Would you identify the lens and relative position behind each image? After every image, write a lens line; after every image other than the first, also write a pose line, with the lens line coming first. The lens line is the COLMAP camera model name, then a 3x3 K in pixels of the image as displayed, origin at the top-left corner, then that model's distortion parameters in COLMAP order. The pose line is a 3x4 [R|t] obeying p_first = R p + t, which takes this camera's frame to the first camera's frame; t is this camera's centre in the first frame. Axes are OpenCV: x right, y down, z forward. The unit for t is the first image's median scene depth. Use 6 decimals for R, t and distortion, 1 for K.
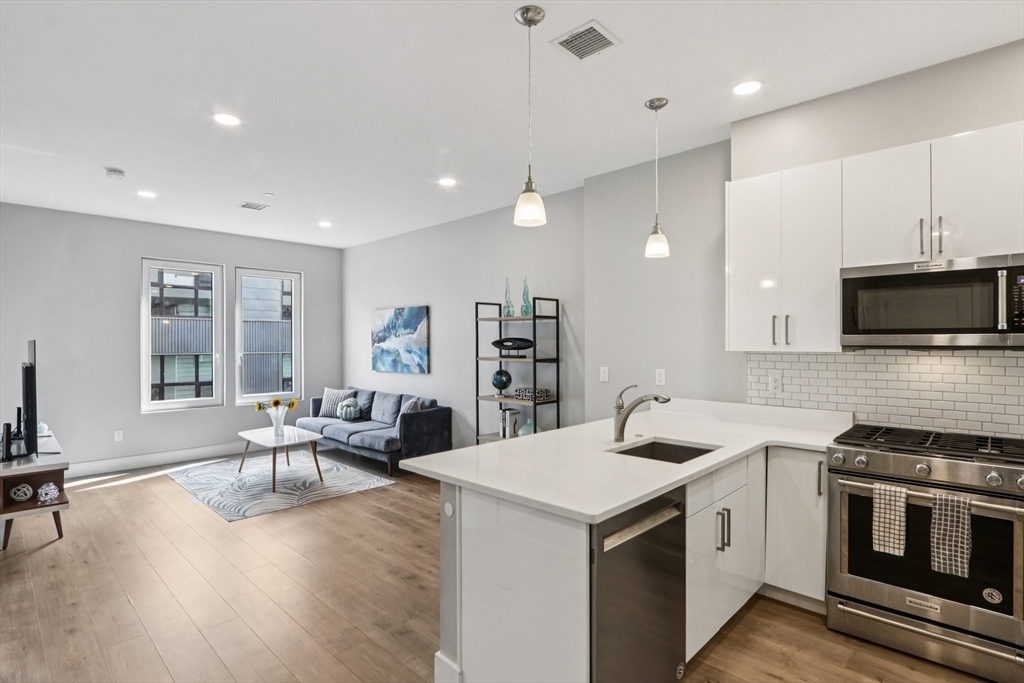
lens RADIAL K [[503.8, 0, 508.3], [0, 503.8, 340.8], [0, 0, 1]] dist [-0.016704, 0.000145]
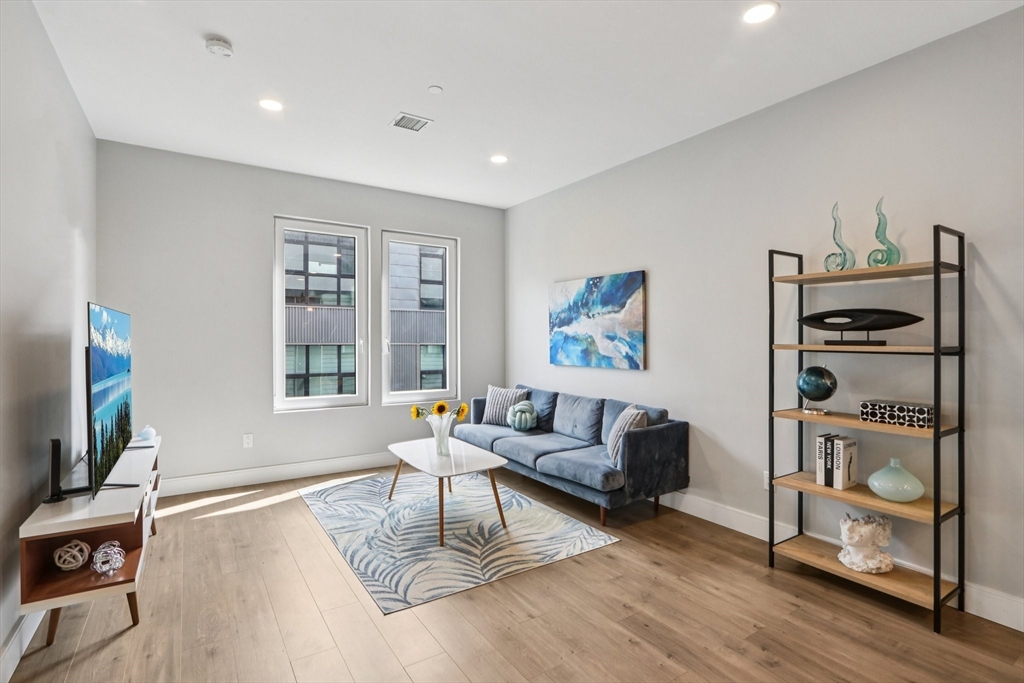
lens RADIAL K [[491.4, 0, 507.7], [0, 491.4, 344.5], [0, 0, 1]] dist [-0.014125, 0.000636]
pose [[0.974168, 0.008893, -0.225650, -0.189826], [-0.005300, 0.999849, 0.016522, 0.020630], [0.225763, -0.014899, 0.974068, 0.312079]]
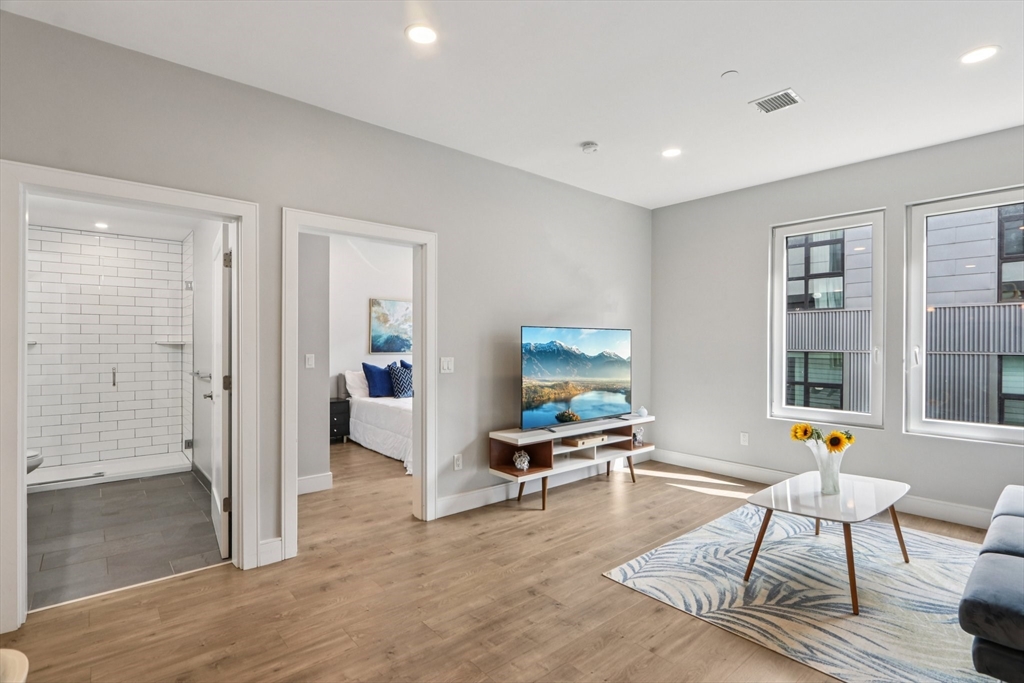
lens RADIAL K [[493.6, 0, 500.7], [0, 493.6, 343.4], [0, 0, 1]] dist [-0.018128, 0.001142]
pose [[-0.100473, 0.003583, -0.994933, 0.098333], [-0.001438, 0.999992, 0.003747, 0.020498], [0.994939, 0.001807, -0.100467, 0.611209]]
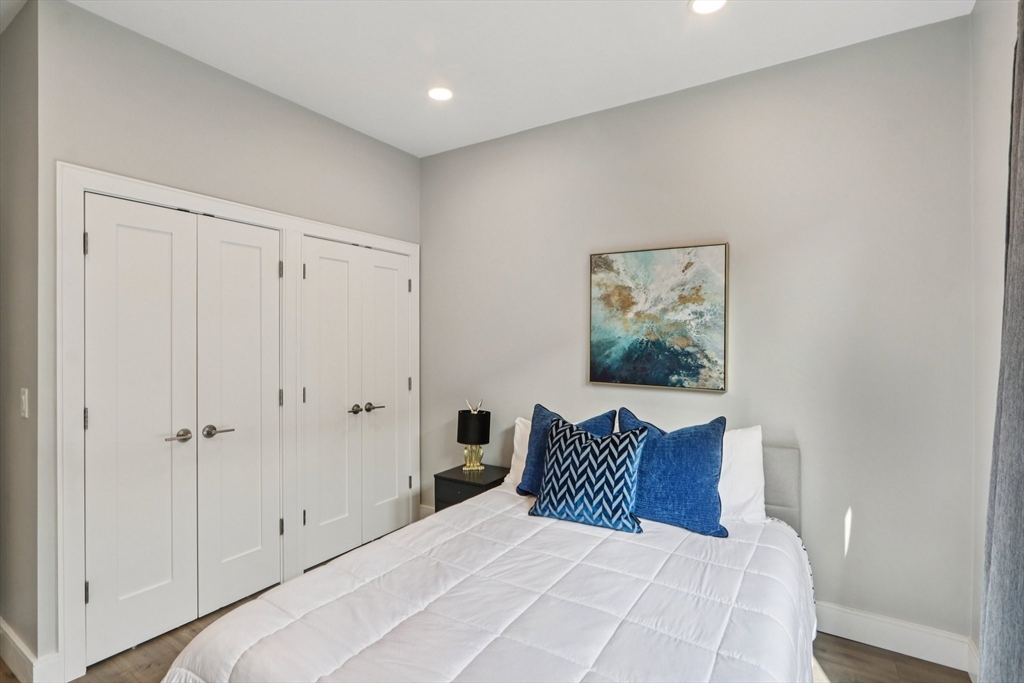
lens RADIAL K [[503.8, 0, 508.3], [0, 503.8, 340.8], [0, 0, 1]] dist [-0.016704, 0.000145]
pose [[-0.979896, 0.003076, -0.199486, -0.852128], [0.003278, 0.999994, -0.000682, 0.006198], [0.199483, -0.001322, -0.979900, 0.668161]]
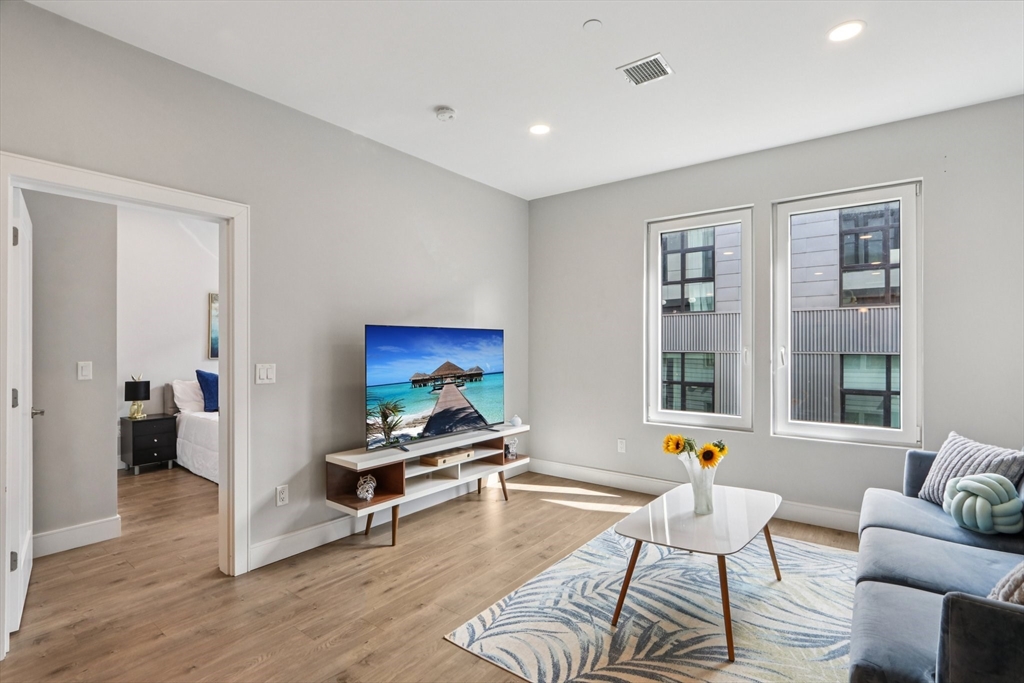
lens RADIAL K [[491.4, 0, 507.7], [0, 491.4, 344.5], [0, 0, 1]] dist [-0.014125, 0.000636]
pose [[0.111115, 0.000312, -0.993808, -0.003481], [0.002965, 0.999995, 0.000645, 0.021712], [0.993803, -0.003018, 0.111113, 0.667324]]
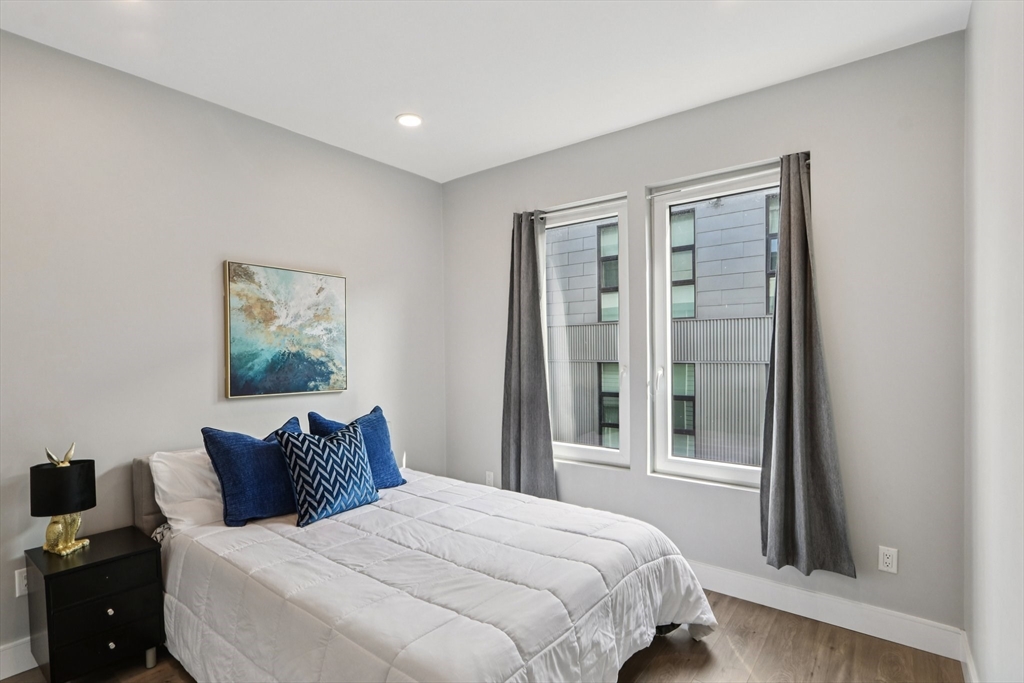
lens RADIAL K [[506.4, 0, 516.0], [0, 506.4, 356.1], [0, 0, 1]] dist [-0.014616, 0.000080]
pose [[0.131854, 0.016454, -0.991133, -0.526854], [0.010341, 0.999785, 0.017974, 0.003021], [0.991215, -0.012619, 0.131655, 0.393853]]
